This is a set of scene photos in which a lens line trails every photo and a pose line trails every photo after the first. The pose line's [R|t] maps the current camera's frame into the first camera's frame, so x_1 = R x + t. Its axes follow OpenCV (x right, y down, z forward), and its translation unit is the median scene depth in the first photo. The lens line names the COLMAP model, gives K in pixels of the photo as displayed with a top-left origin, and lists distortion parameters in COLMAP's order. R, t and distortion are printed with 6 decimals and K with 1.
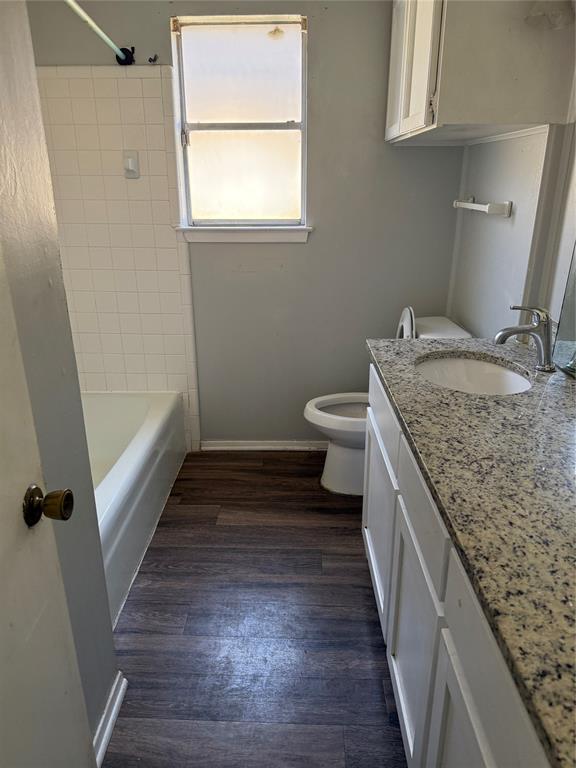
lens RADIAL K [[544.8, 0, 287.1], [0, 544.8, 374.7], [0, 0, 1]] dist [0.033140, -0.004275]
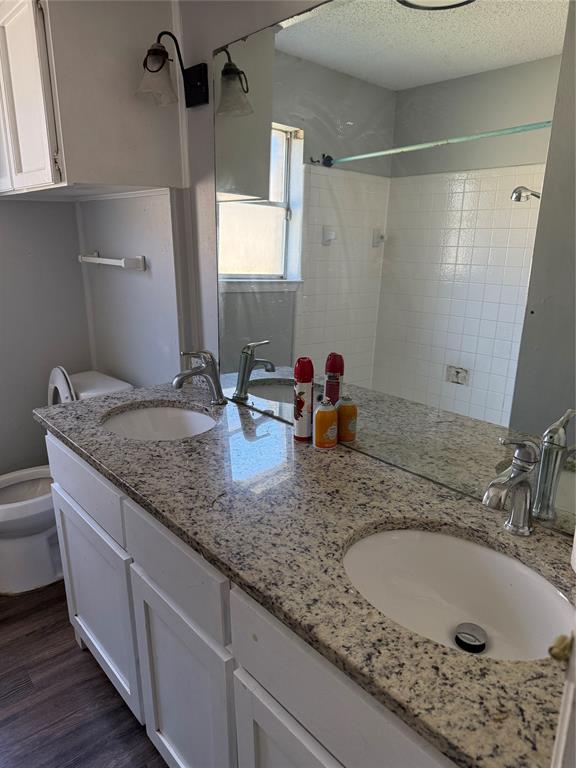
lens RADIAL K [[540.8, 0, 280.2], [0, 540.8, 382.6], [0, 0, 1]] dist [0.075892, -0.099251]
pose [[0.751155, -0.178407, 0.635561, -0.145325], [0.221655, 0.975055, 0.011737, -0.038642], [-0.621800, 0.132059, 0.771962, 0.064875]]
